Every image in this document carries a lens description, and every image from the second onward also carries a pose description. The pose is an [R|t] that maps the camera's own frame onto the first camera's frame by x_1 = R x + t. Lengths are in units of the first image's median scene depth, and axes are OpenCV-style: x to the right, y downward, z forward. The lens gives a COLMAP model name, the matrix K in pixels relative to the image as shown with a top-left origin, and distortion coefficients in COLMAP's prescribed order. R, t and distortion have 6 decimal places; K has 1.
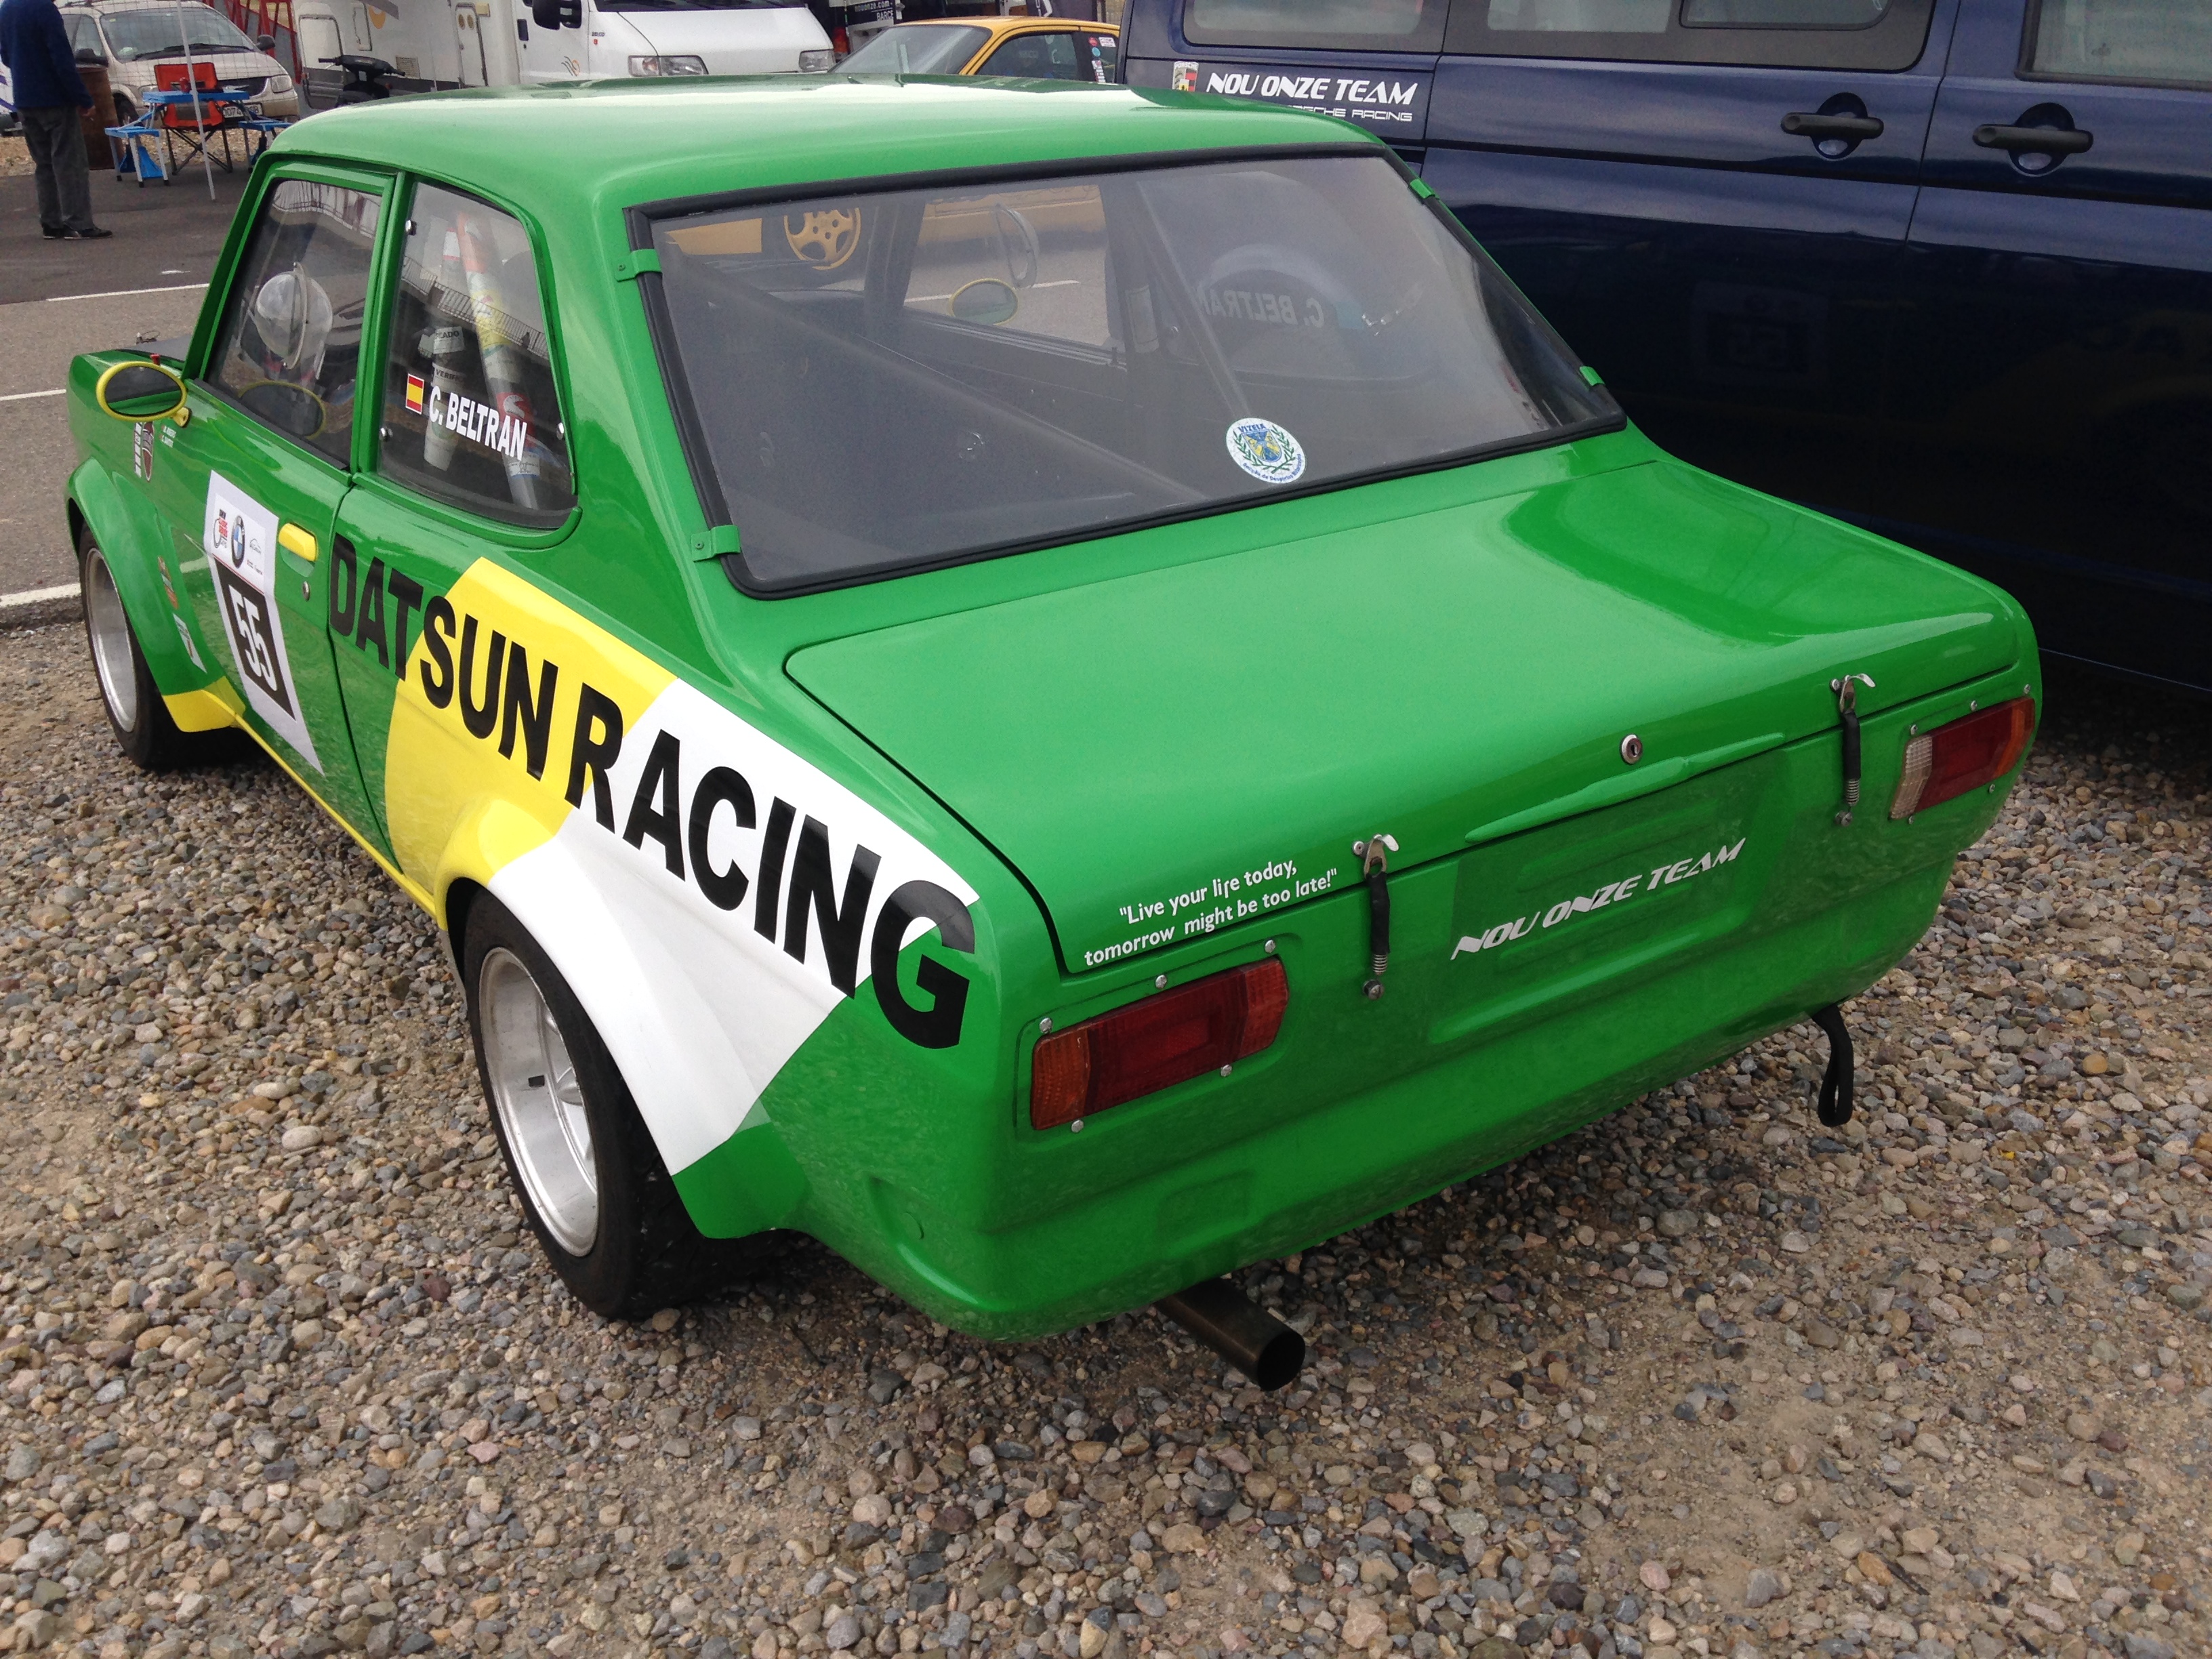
lens RADIAL K [[2013.3, 0, 1115.9], [0, 2013.3, 794.3], [0, 0, 1]] dist [0.218785, -0.405472]
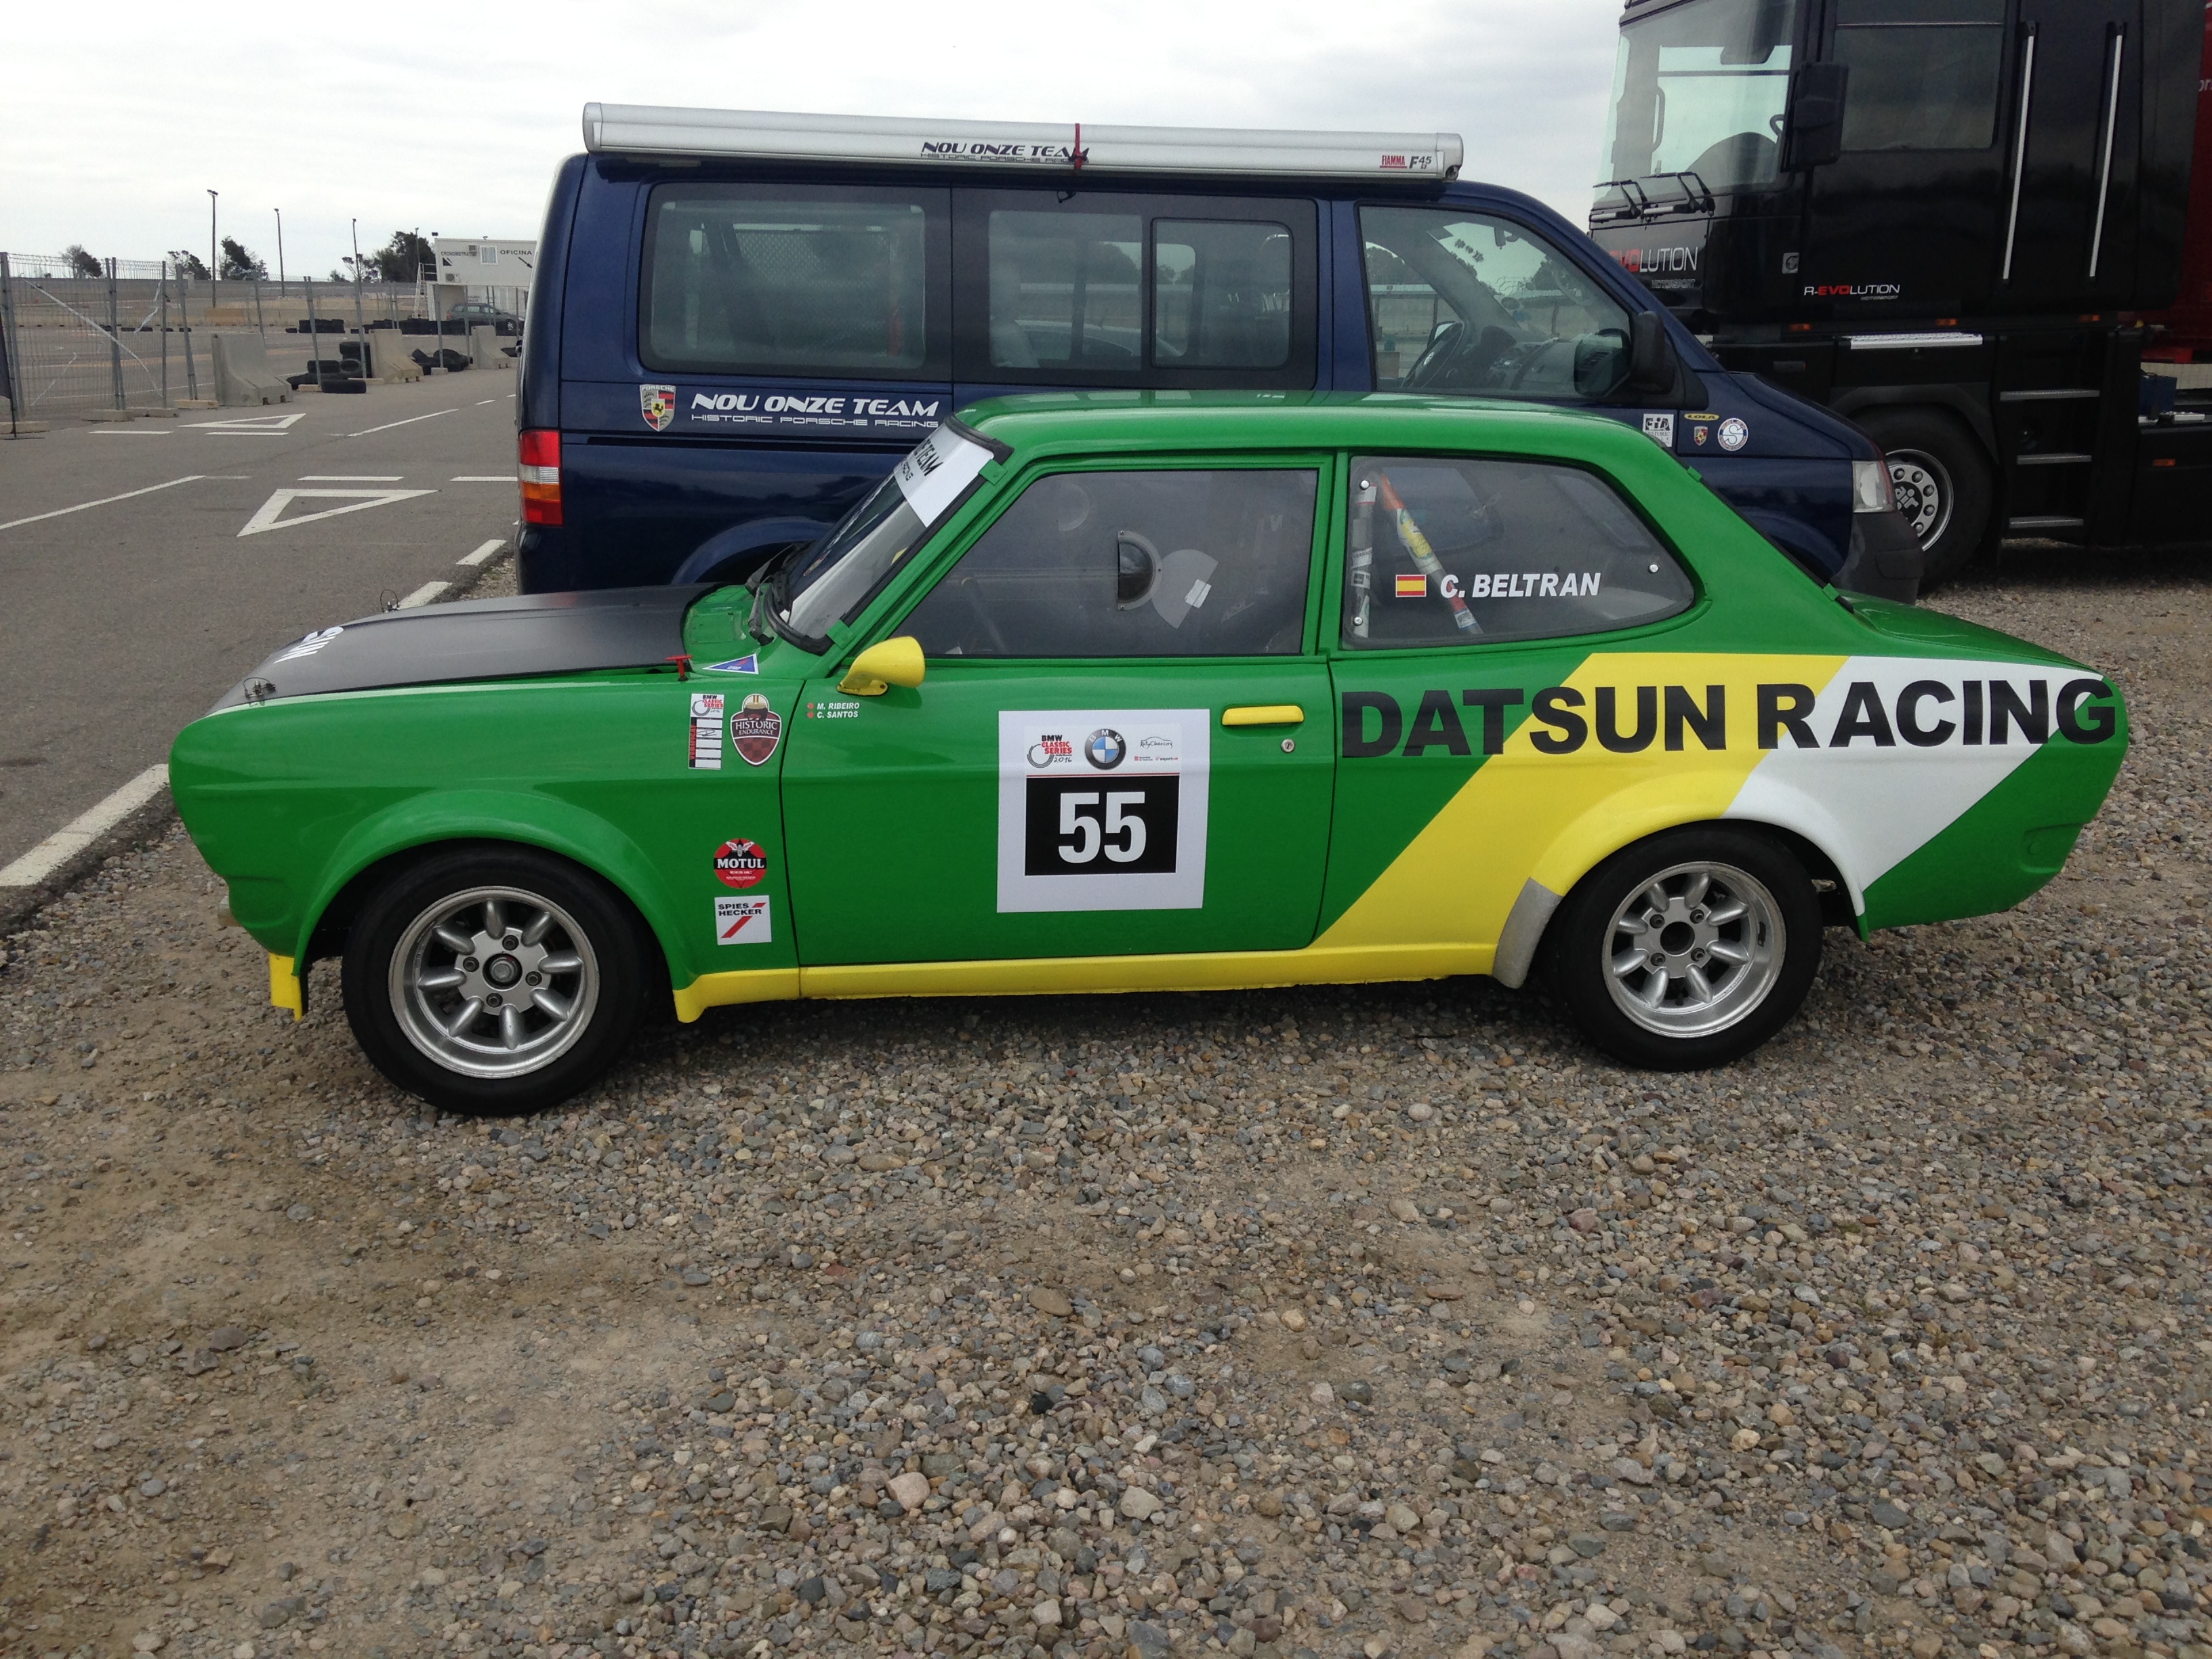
lens RADIAL K [[2013.3, 0, 1115.9], [0, 2013.3, 794.3], [0, 0, 1]] dist [0.218785, -0.405472]
pose [[0.477985, -0.173543, 0.861053, -1.027415], [0.302079, 0.952971, 0.024379, -0.085822], [-0.824790, 0.248454, 0.507930, 0.258931]]
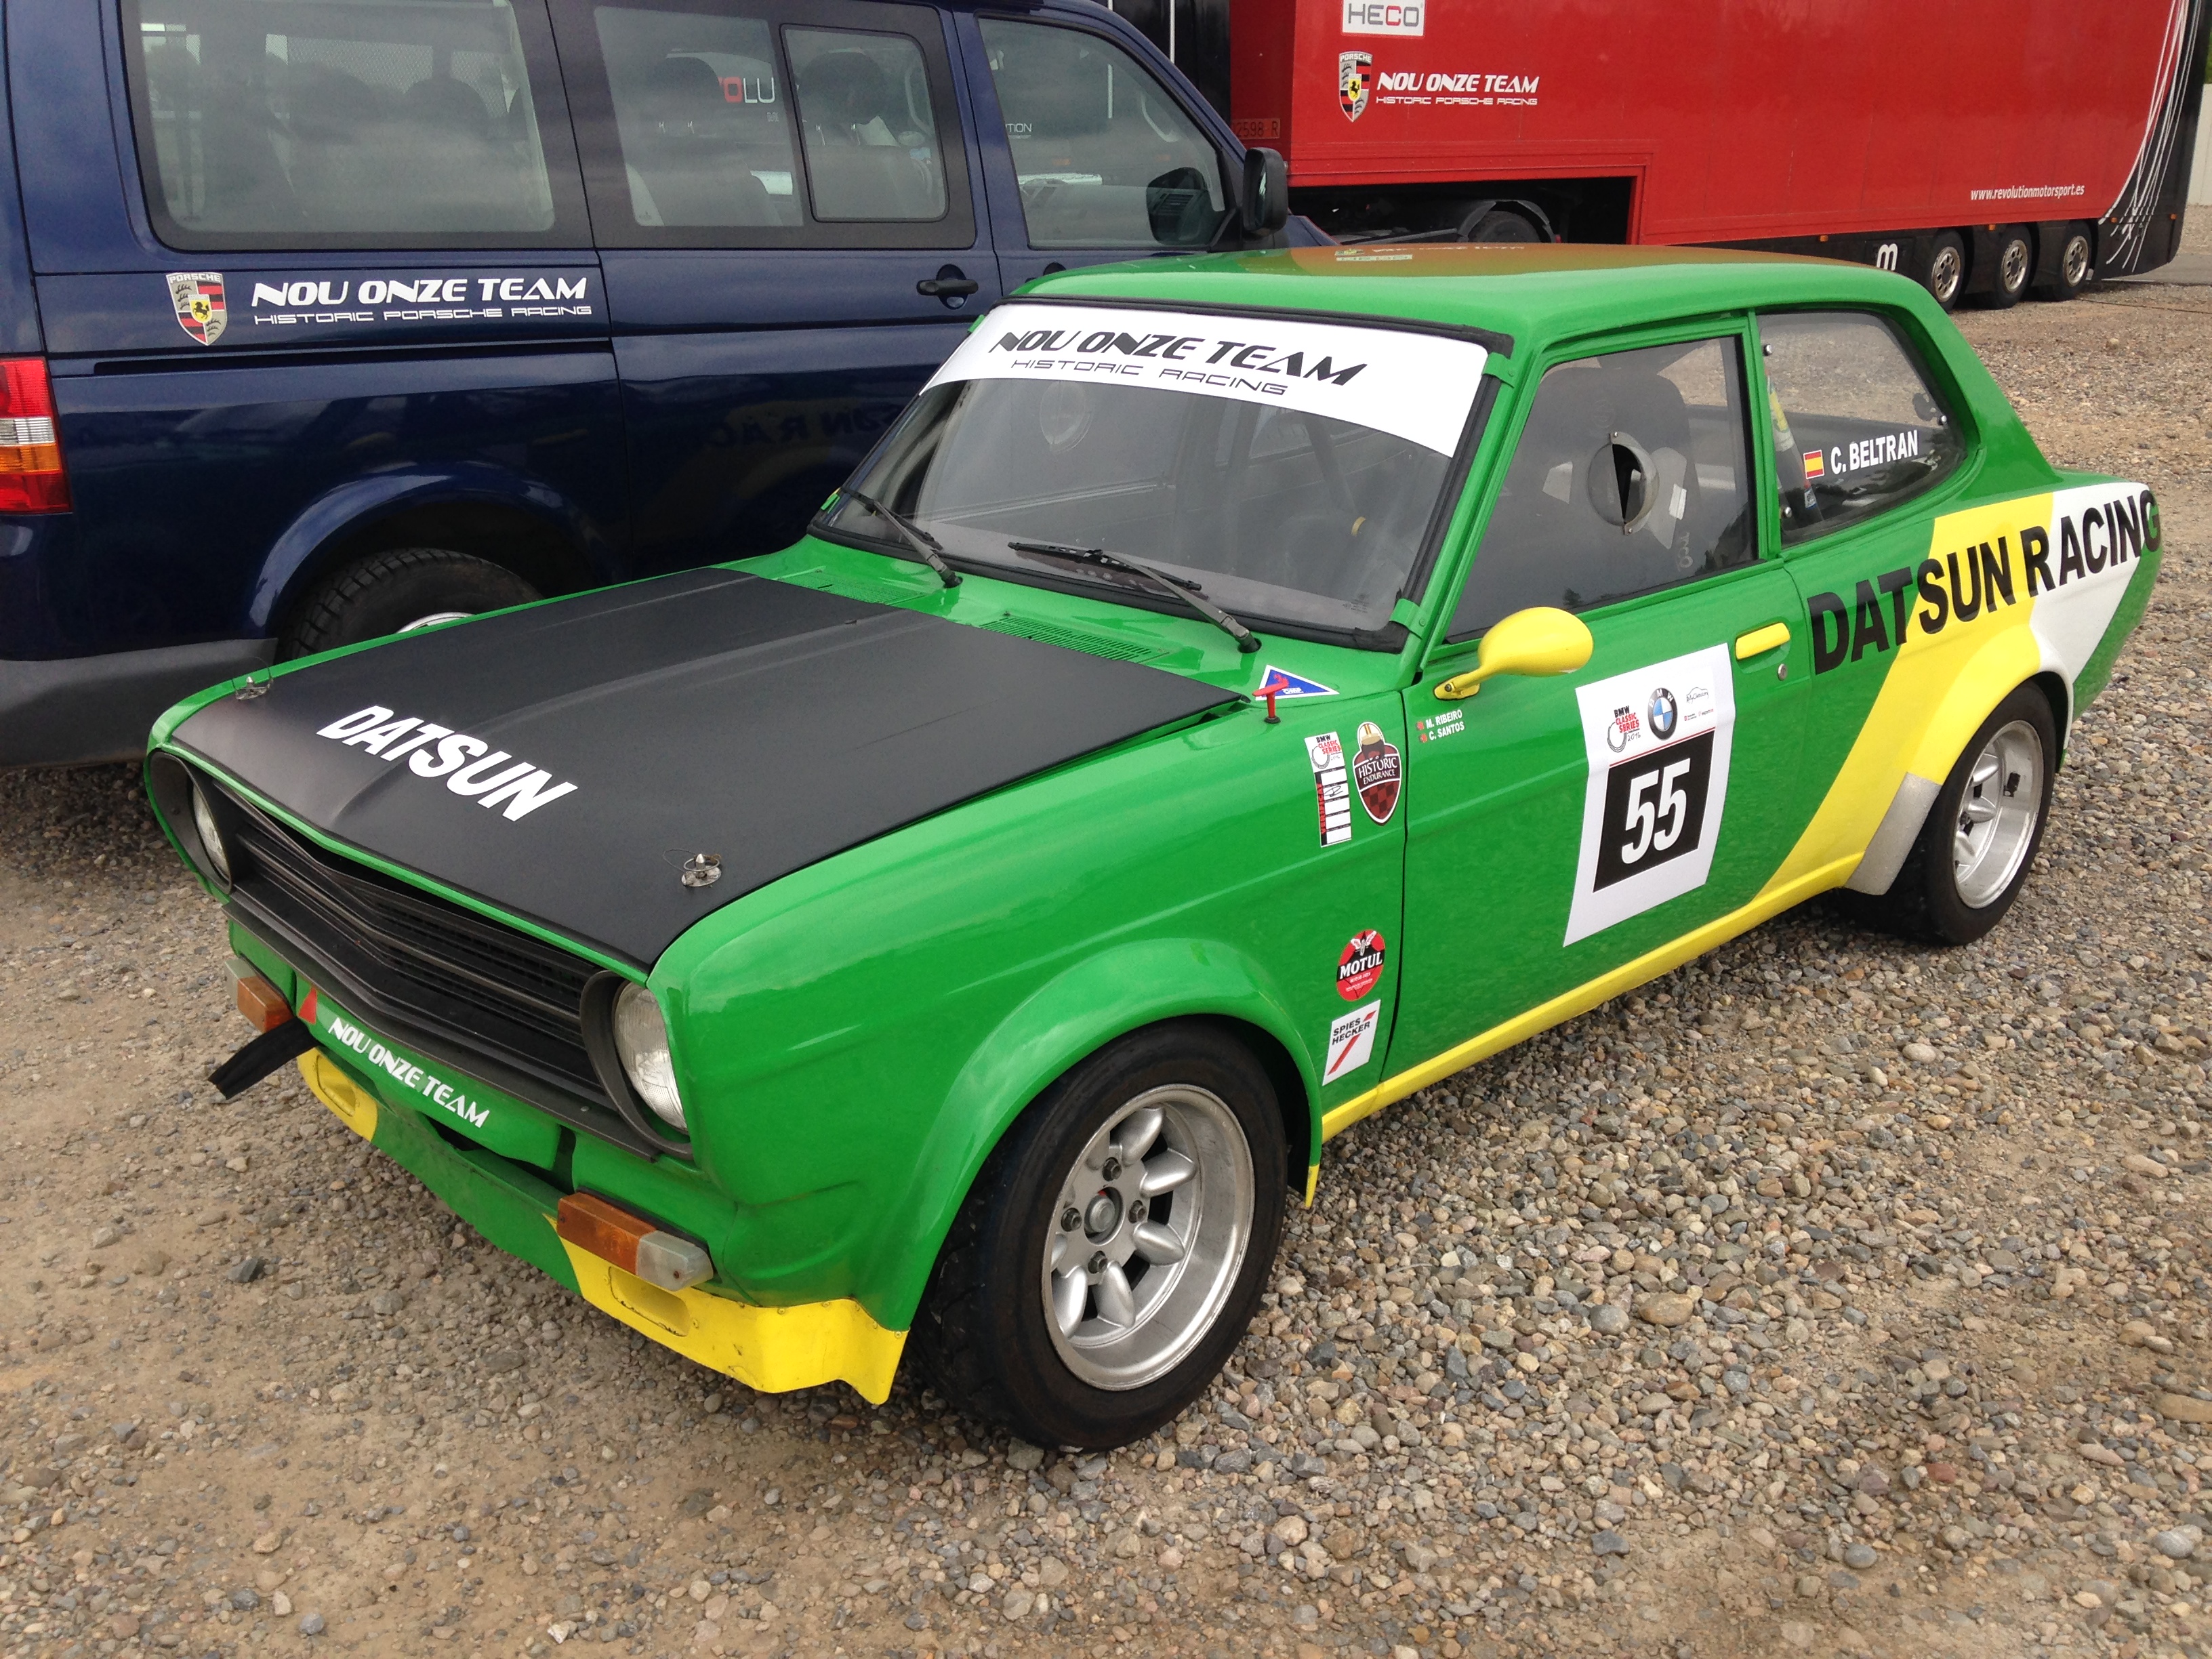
lens RADIAL K [[2013.3, 0, 1115.9], [0, 2013.3, 794.3], [0, 0, 1]] dist [0.218785, -0.405472]
pose [[-0.157193, -0.271997, 0.949372, -0.914736], [0.368424, 0.875771, 0.311912, -0.338801], [-0.916272, 0.398801, -0.037454, 0.891785]]
